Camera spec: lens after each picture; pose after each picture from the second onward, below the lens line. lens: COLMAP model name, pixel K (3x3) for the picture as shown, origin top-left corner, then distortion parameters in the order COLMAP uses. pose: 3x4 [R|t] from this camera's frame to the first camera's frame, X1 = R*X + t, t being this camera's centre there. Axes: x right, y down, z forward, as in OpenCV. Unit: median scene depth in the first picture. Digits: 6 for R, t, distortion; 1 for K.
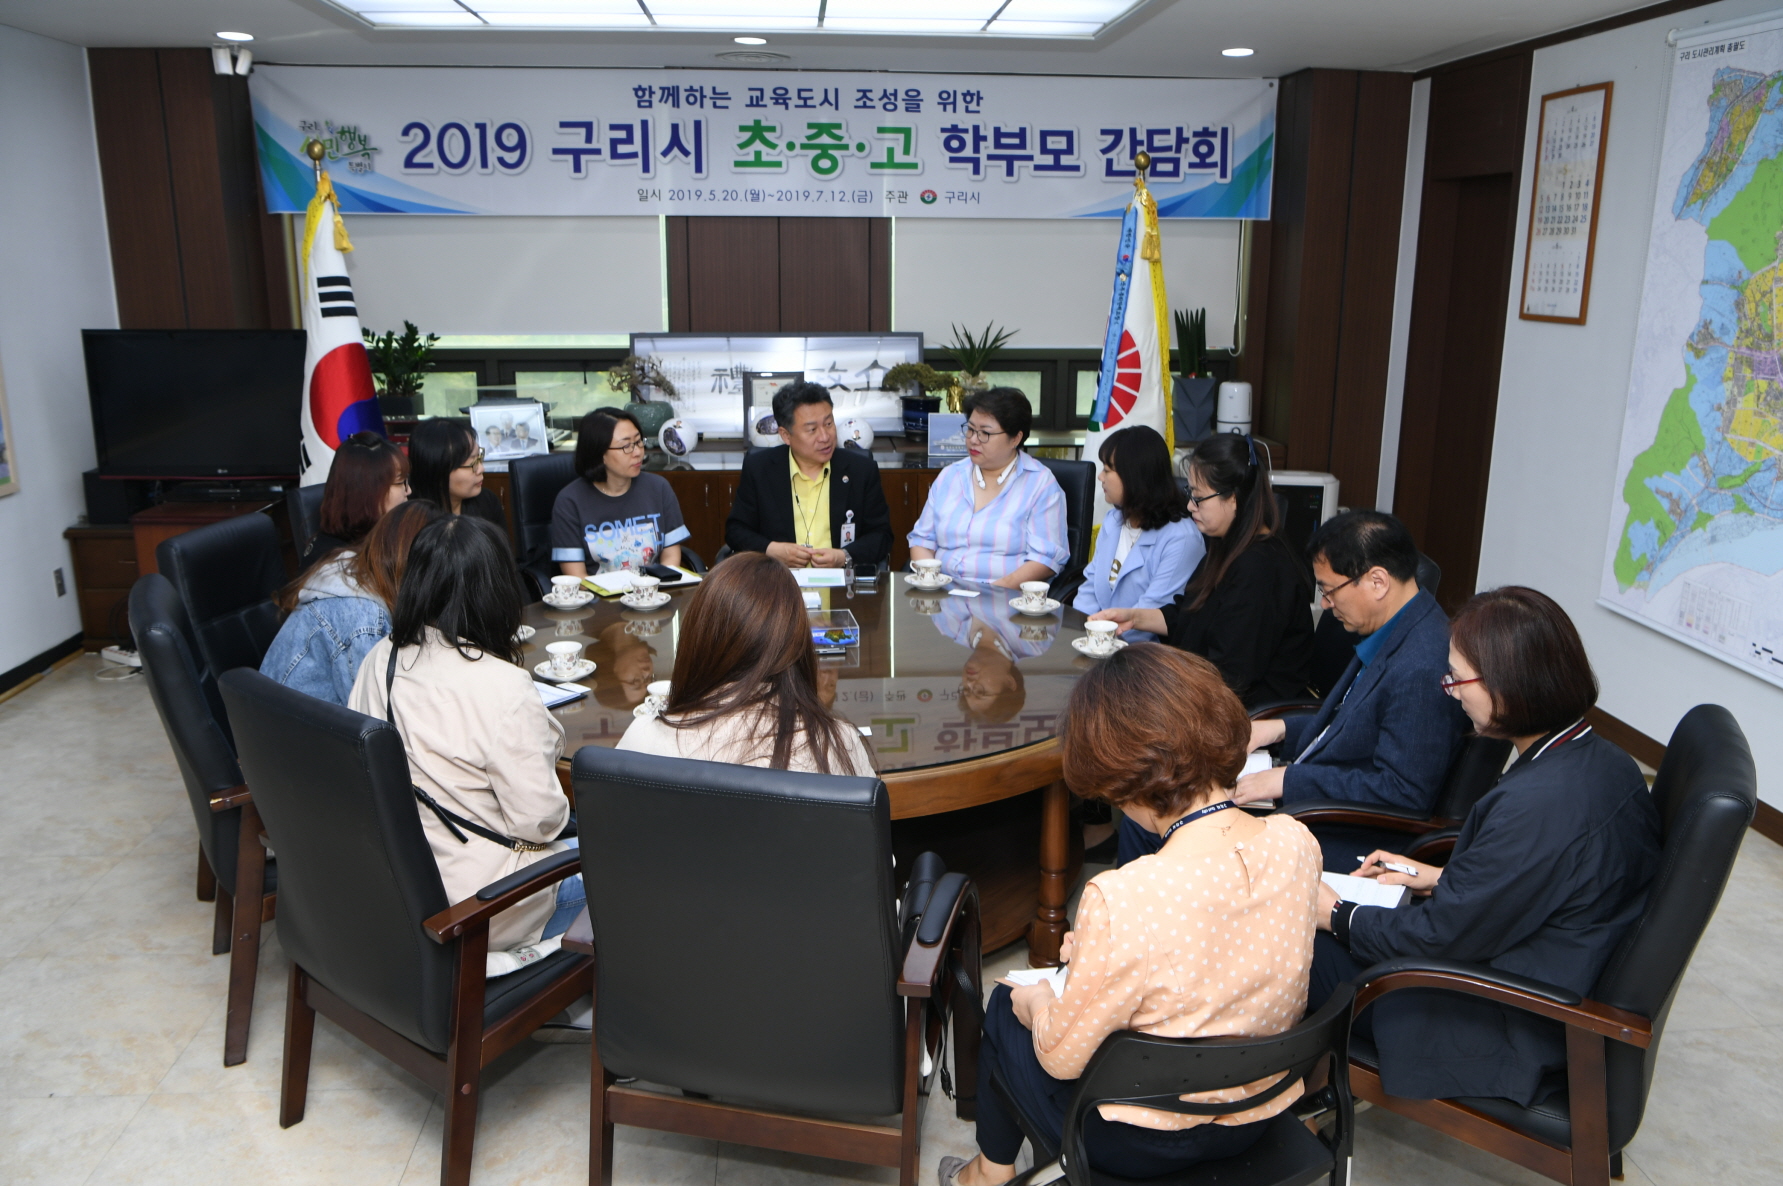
lens RADIAL K [[1324.5, 0, 891.5], [0, 1324.5, 593.0], [0, 0, 1]] dist [-0.067774, 0.026610]
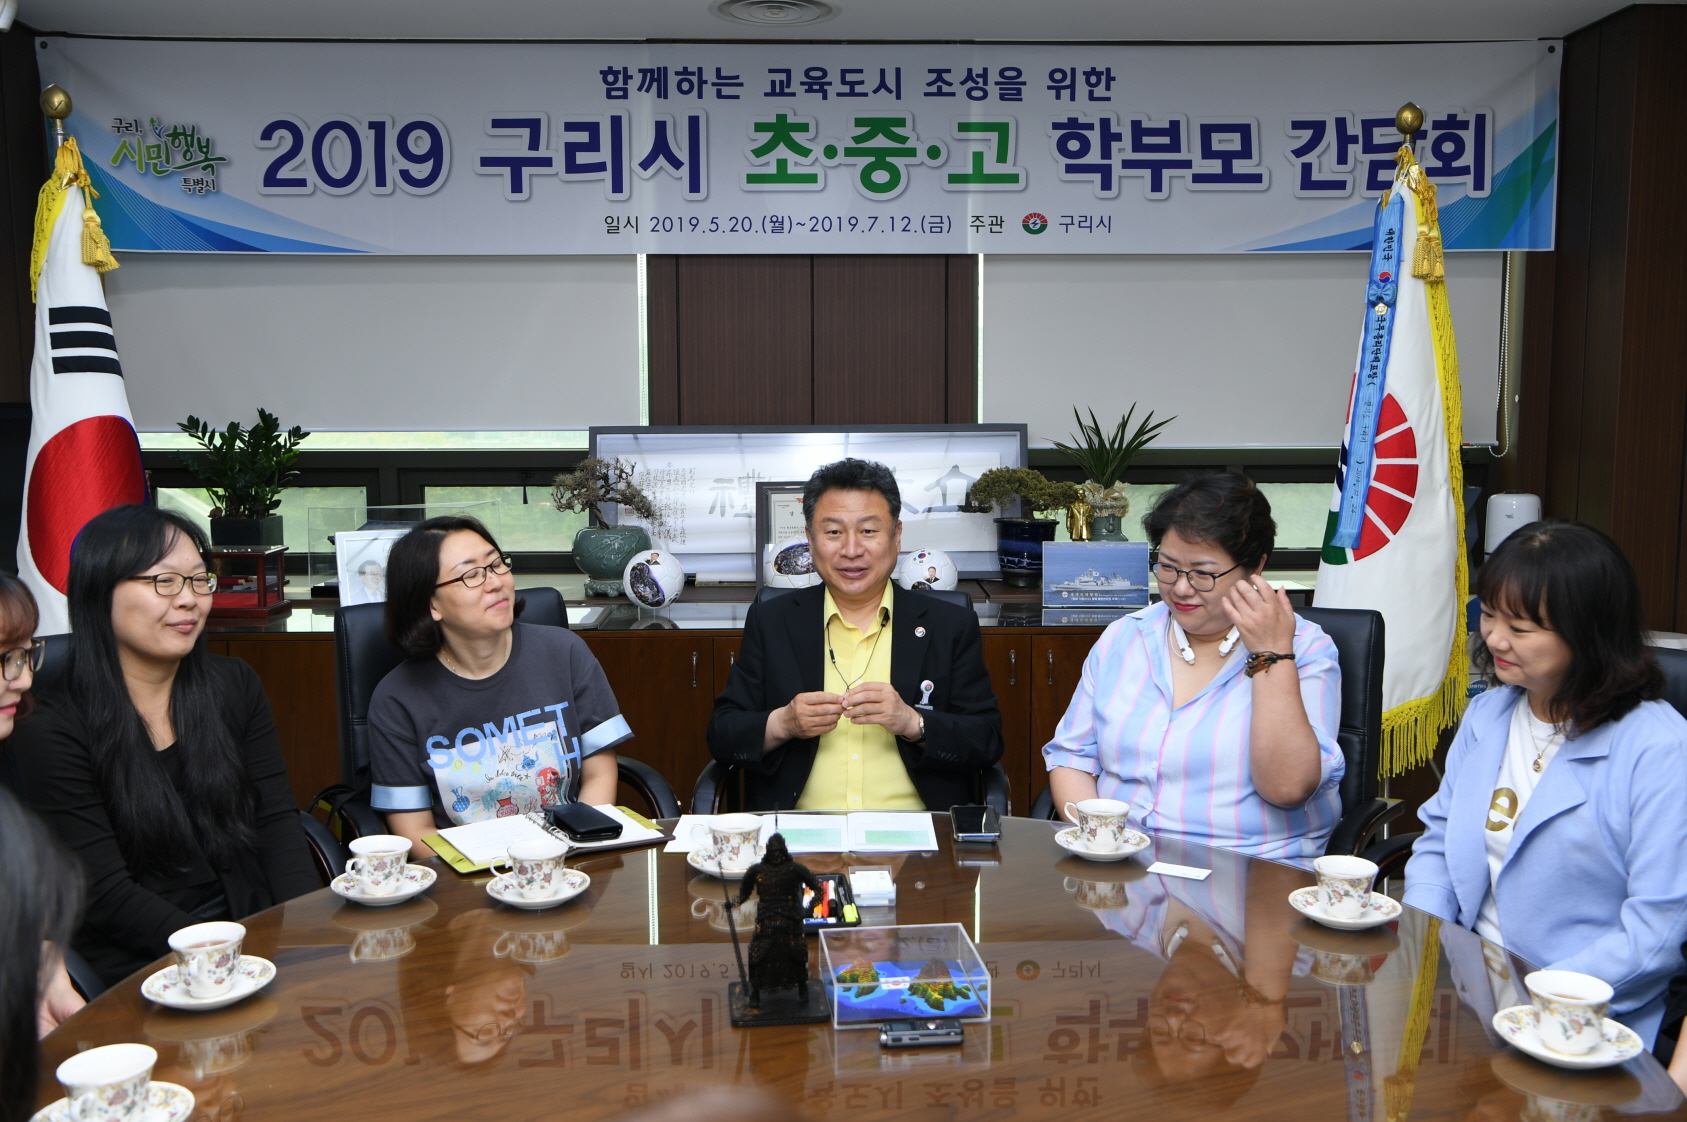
lens RADIAL K [[1508.4, 0, 854.8], [0, 1508.4, 569.3], [0, 0, 1]] dist [-0.007241, 0.012987]
pose [[0.998536, -0.002793, -0.054019, -0.022957], [-0.004560, 0.990764, -0.135521, -0.022103], [0.053899, 0.135569, 0.989301, 0.263980]]
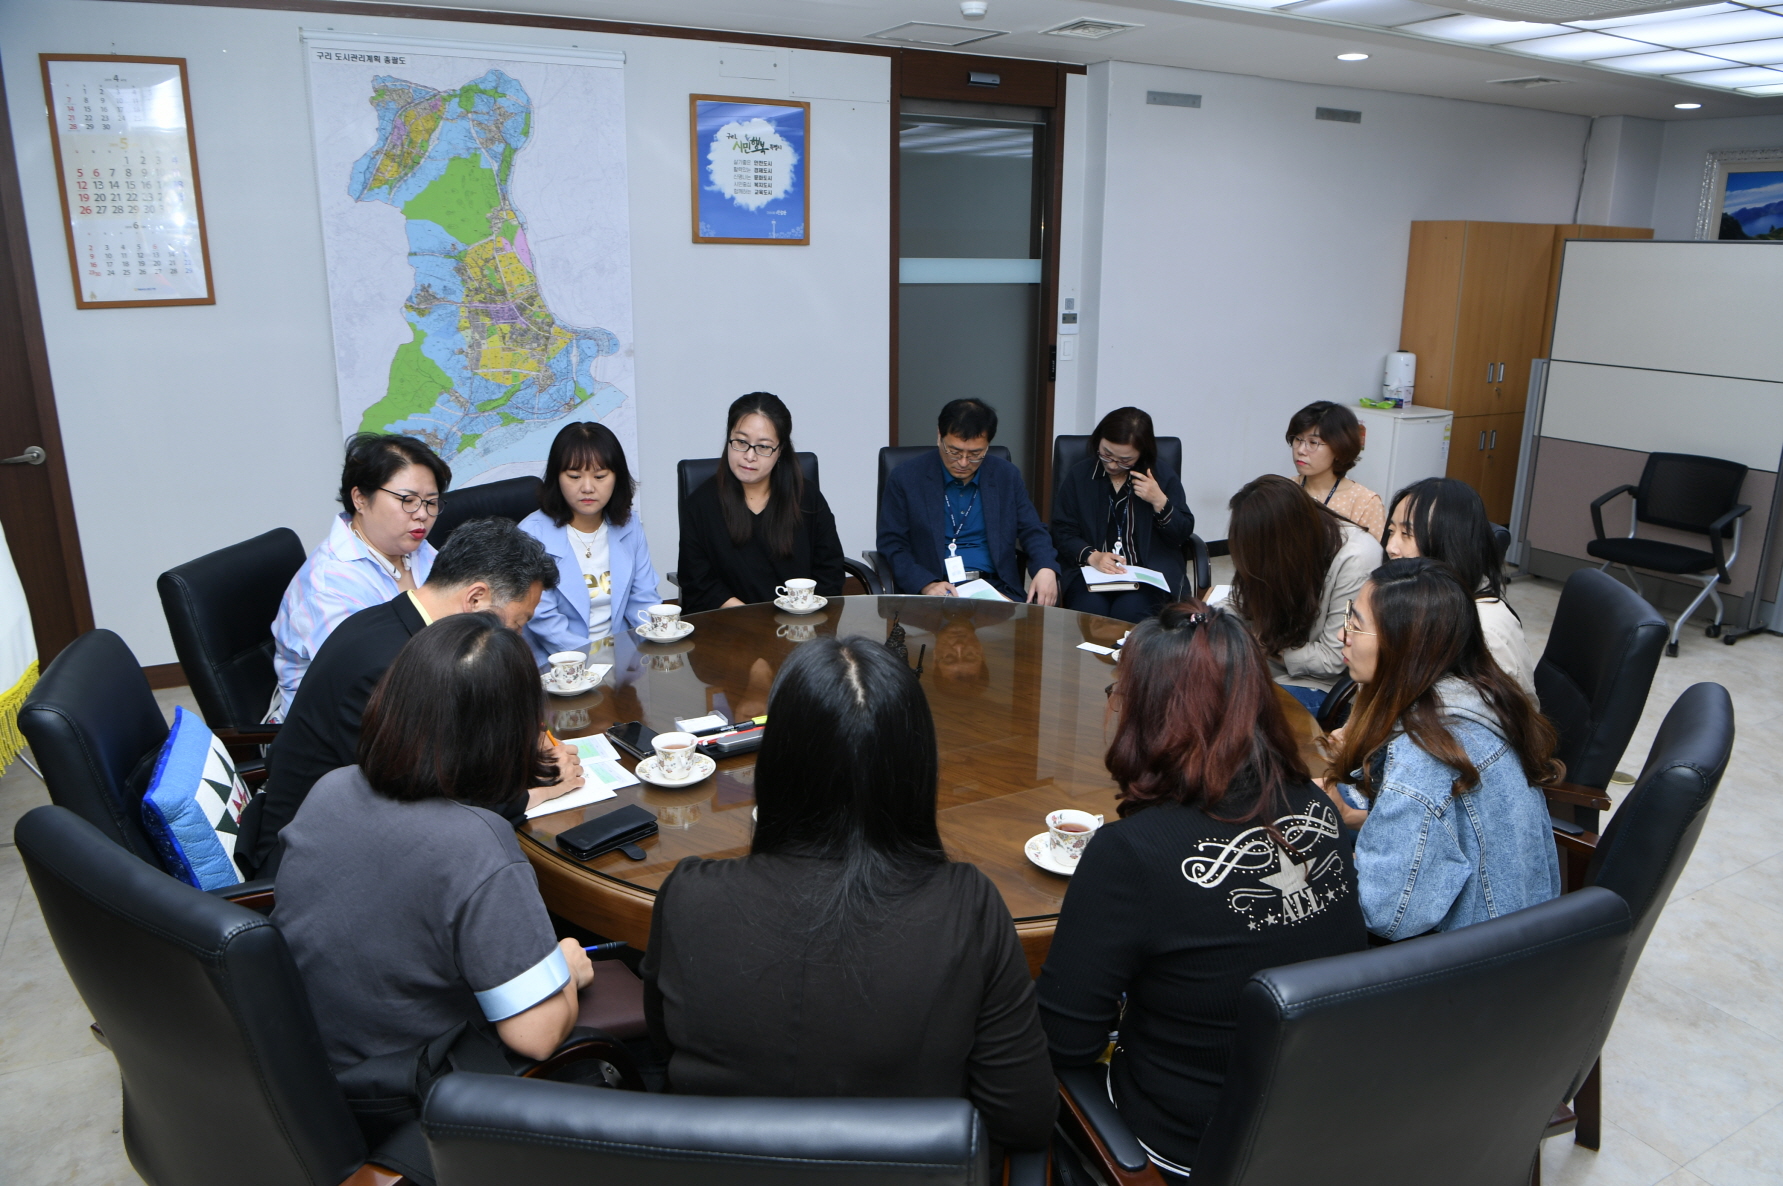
lens RADIAL K [[1211.2, 0, 885.9], [0, 1211.2, 611.3], [0, 0, 1]] dist [-0.088693, 0.021481]
pose [[-0.392522, -0.269106, 0.879493, -0.395719], [0.219110, 0.901347, 0.373583, -0.163487], [-0.893262, 0.339346, -0.294835, 0.664712]]
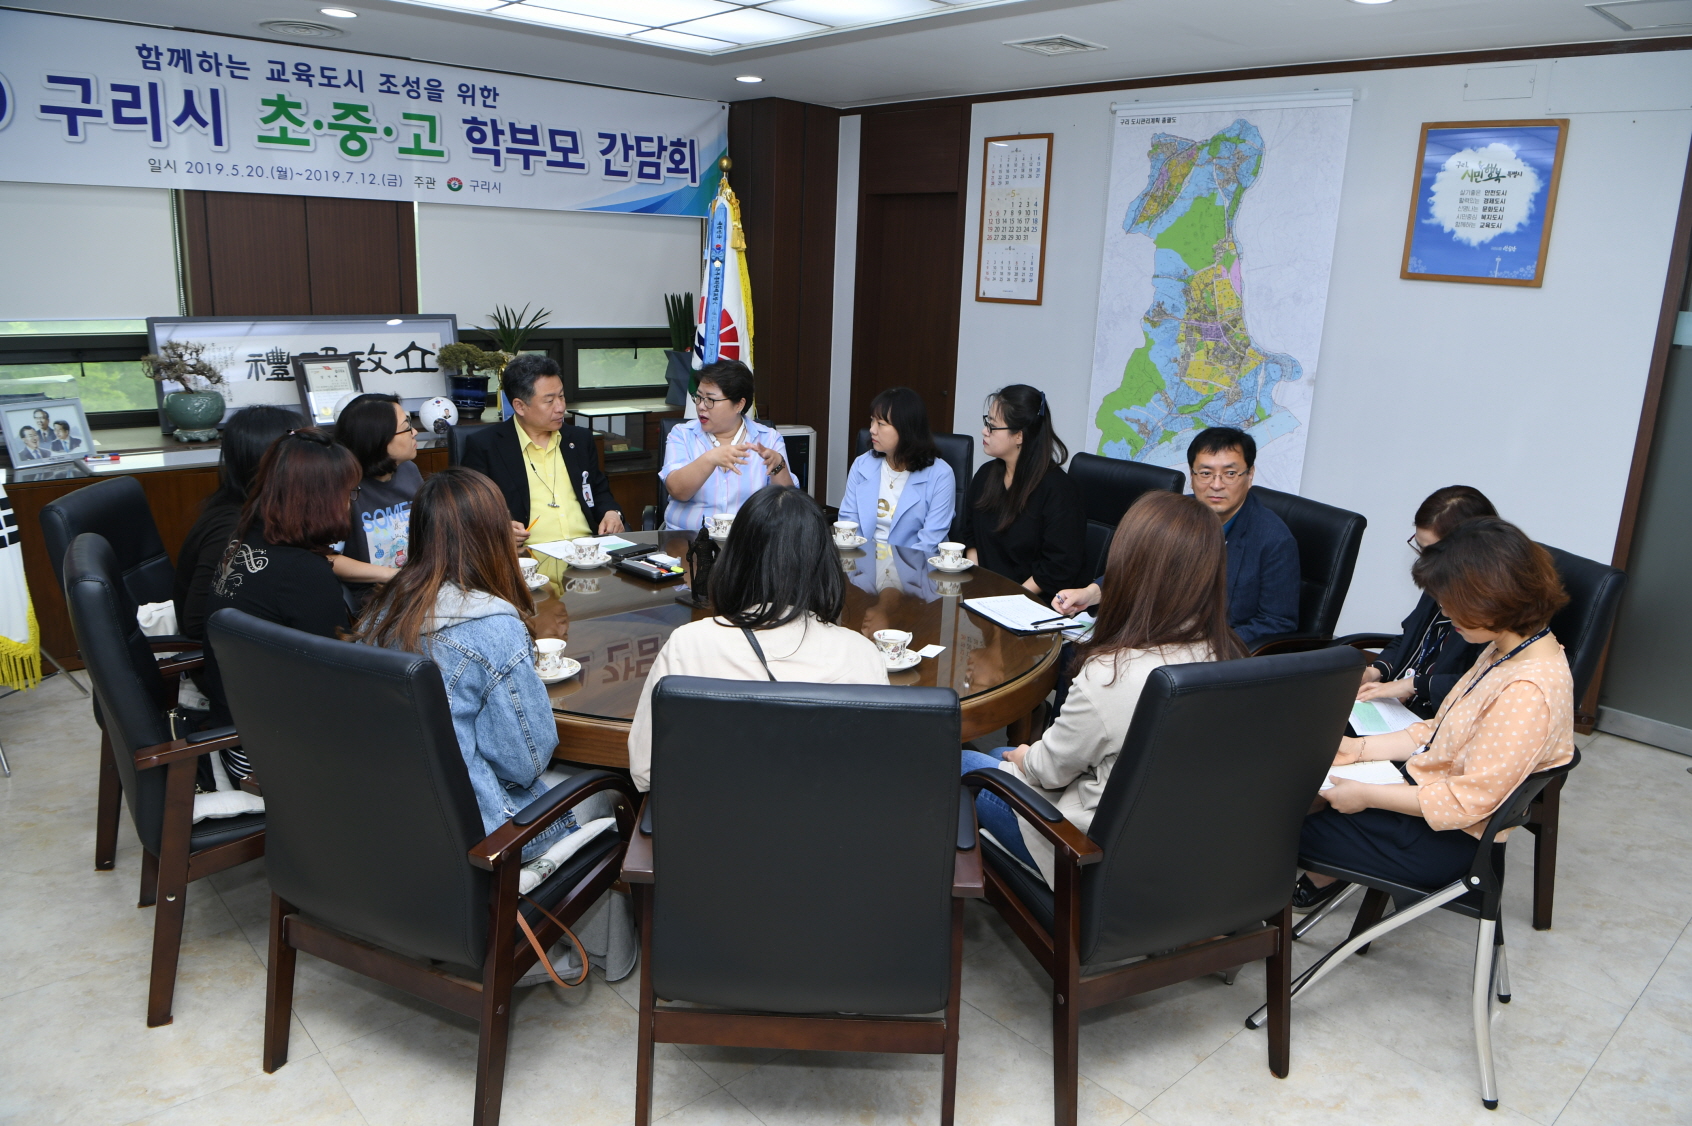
lens RADIAL K [[1149.4, 0, 840.7], [0, 1149.4, 580.3], [0, 0, 1]] dist [-0.088693, 0.021481]
pose [[0.795097, -0.130791, 0.592211, -0.305358], [0.115232, 0.991261, 0.064213, -0.012137], [-0.595434, 0.017186, 0.803220, 0.108676]]
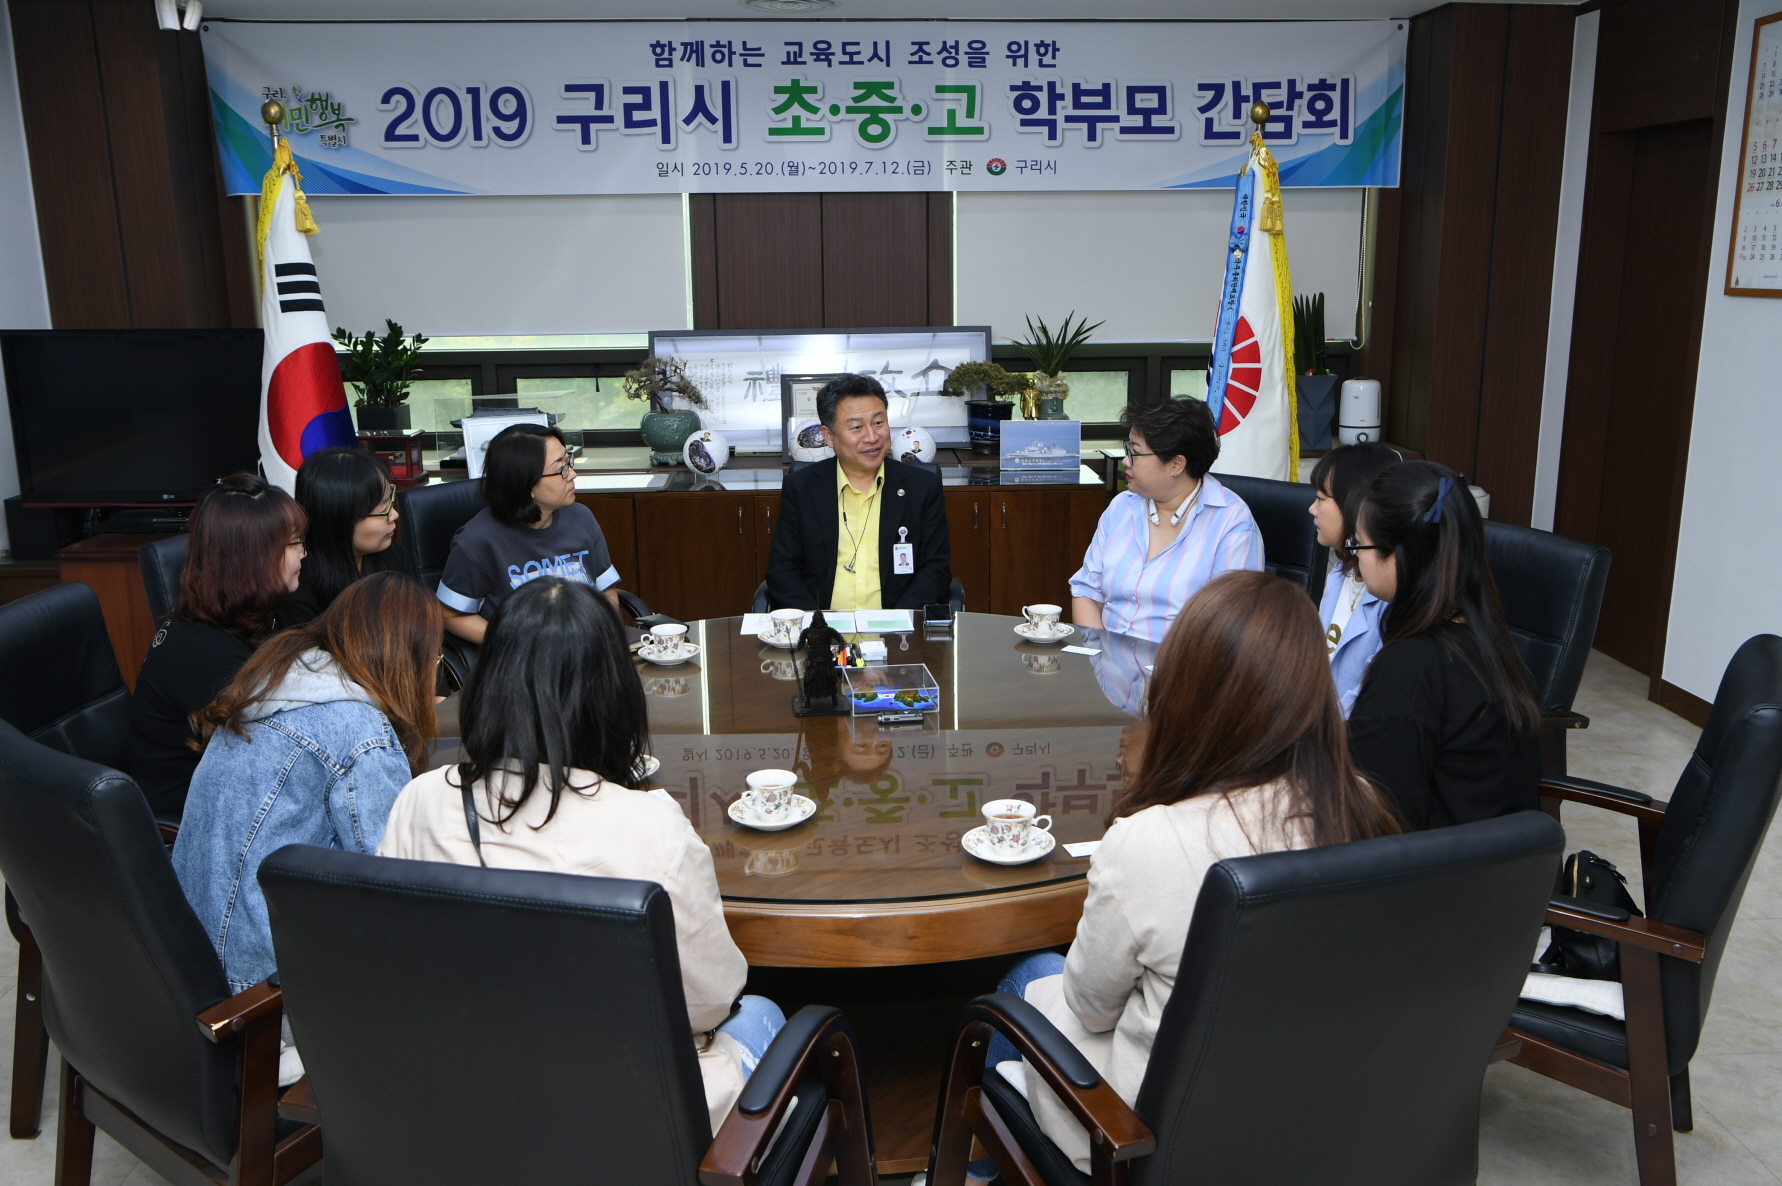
lens RADIAL K [[1437.0, 0, 892.8], [0, 1437.0, 600.9], [0, 0, 1]] dist [-0.041299, 0.020297]
pose [[0.999539, -0.008423, -0.029154, -0.014548], [0.008029, 0.999875, -0.013596, -0.007950], [0.029265, 0.013355, 0.999482, 0.076573]]
